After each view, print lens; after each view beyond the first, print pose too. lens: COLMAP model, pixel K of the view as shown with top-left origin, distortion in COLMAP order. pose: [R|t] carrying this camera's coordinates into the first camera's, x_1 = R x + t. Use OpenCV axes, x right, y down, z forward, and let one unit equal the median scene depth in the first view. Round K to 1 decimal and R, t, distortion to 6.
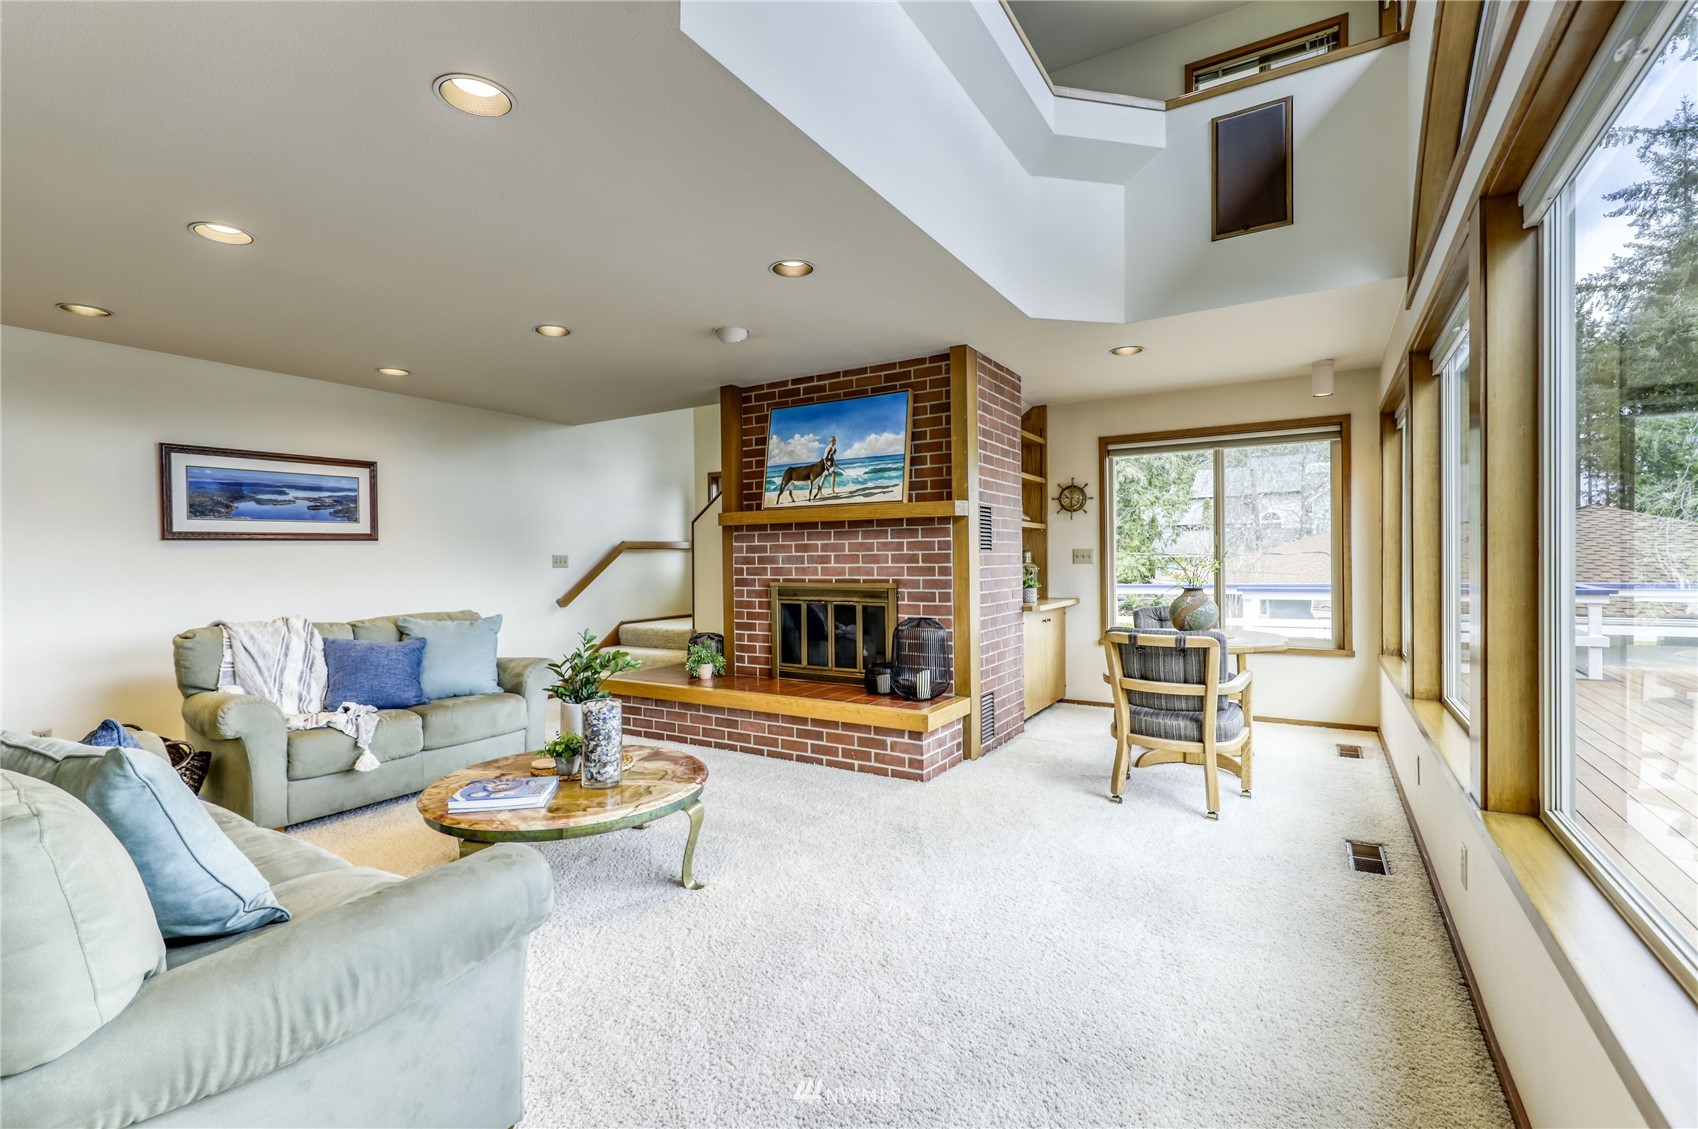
lens RADIAL K [[750.1, 0, 848.8], [0, 750.1, 566.5], [0, 0, 1]] dist [-0.000466, -0.000002]
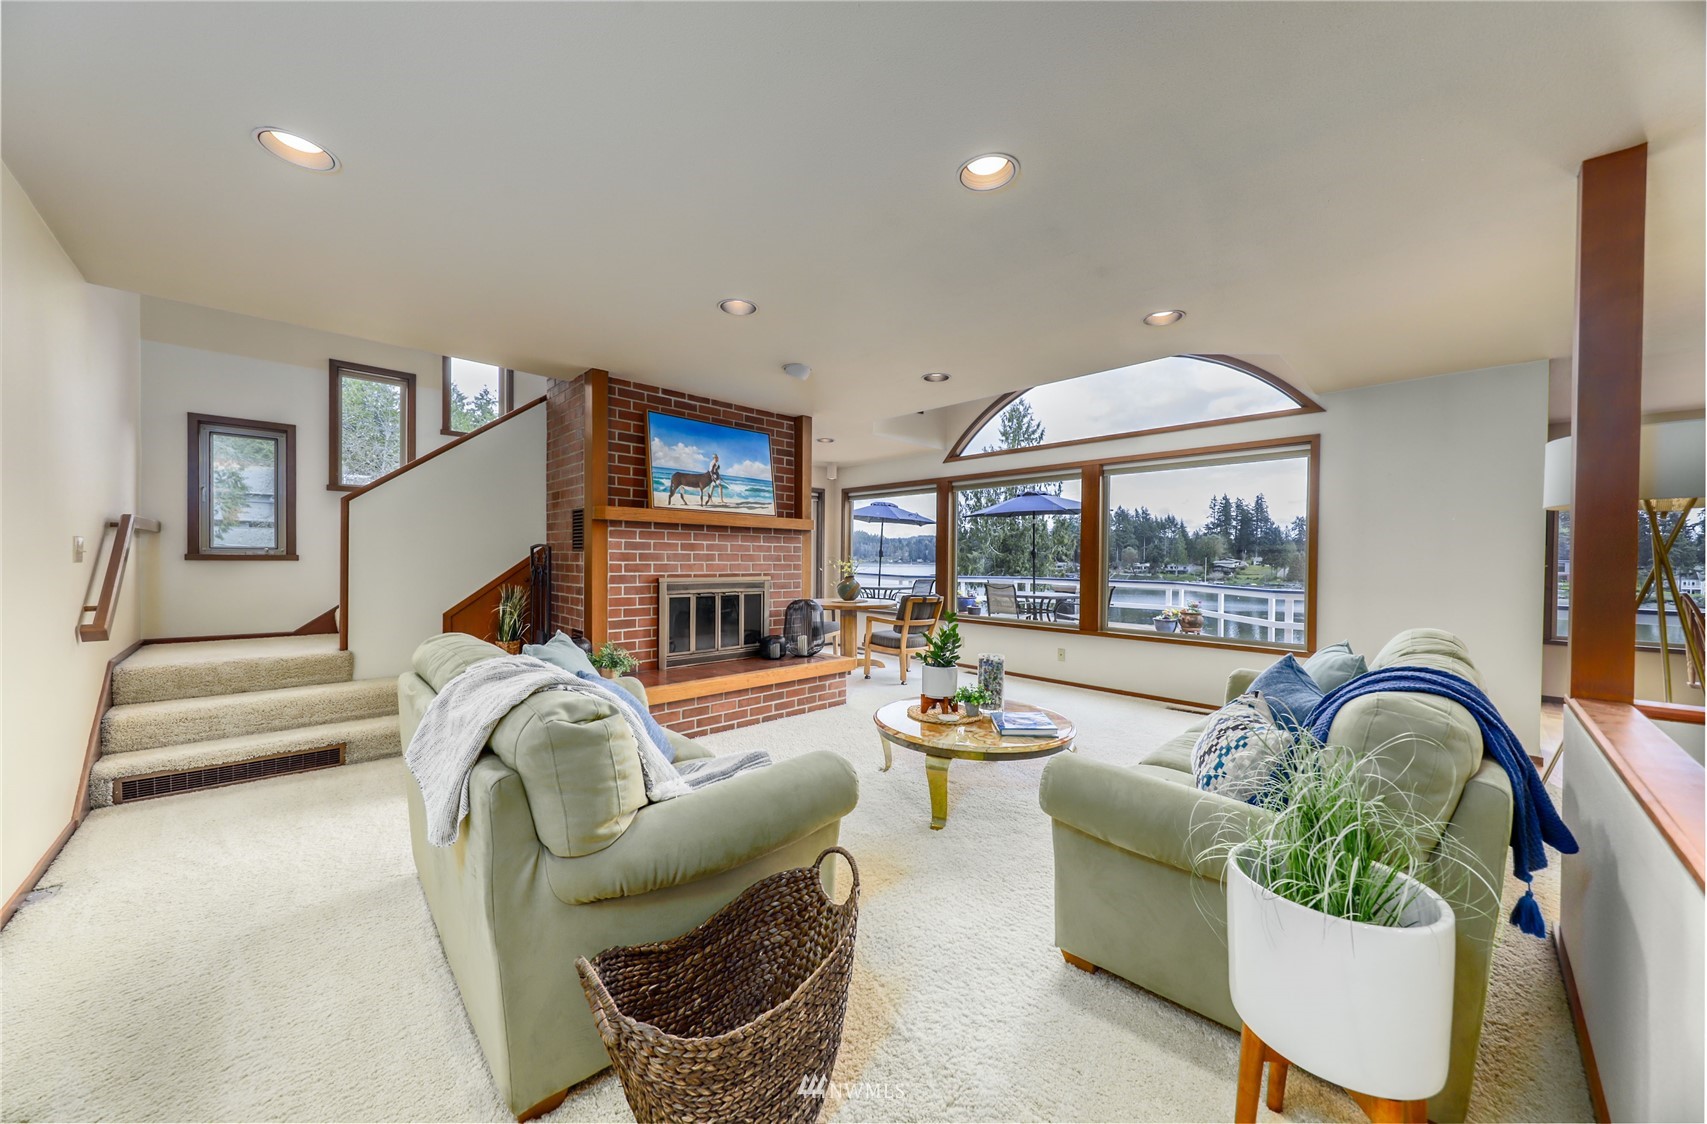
lens RADIAL K [[602.8, 0, 854.4], [0, 602.8, 560.4], [0, 0, 1]] dist [0.000518, 0.000004]
pose [[0.233280, 0.009034, 0.972368, -0.897169], [-0.002377, 0.999959, -0.008720, 0.002810], [-0.972407, -0.000278, 0.233292, 0.563820]]
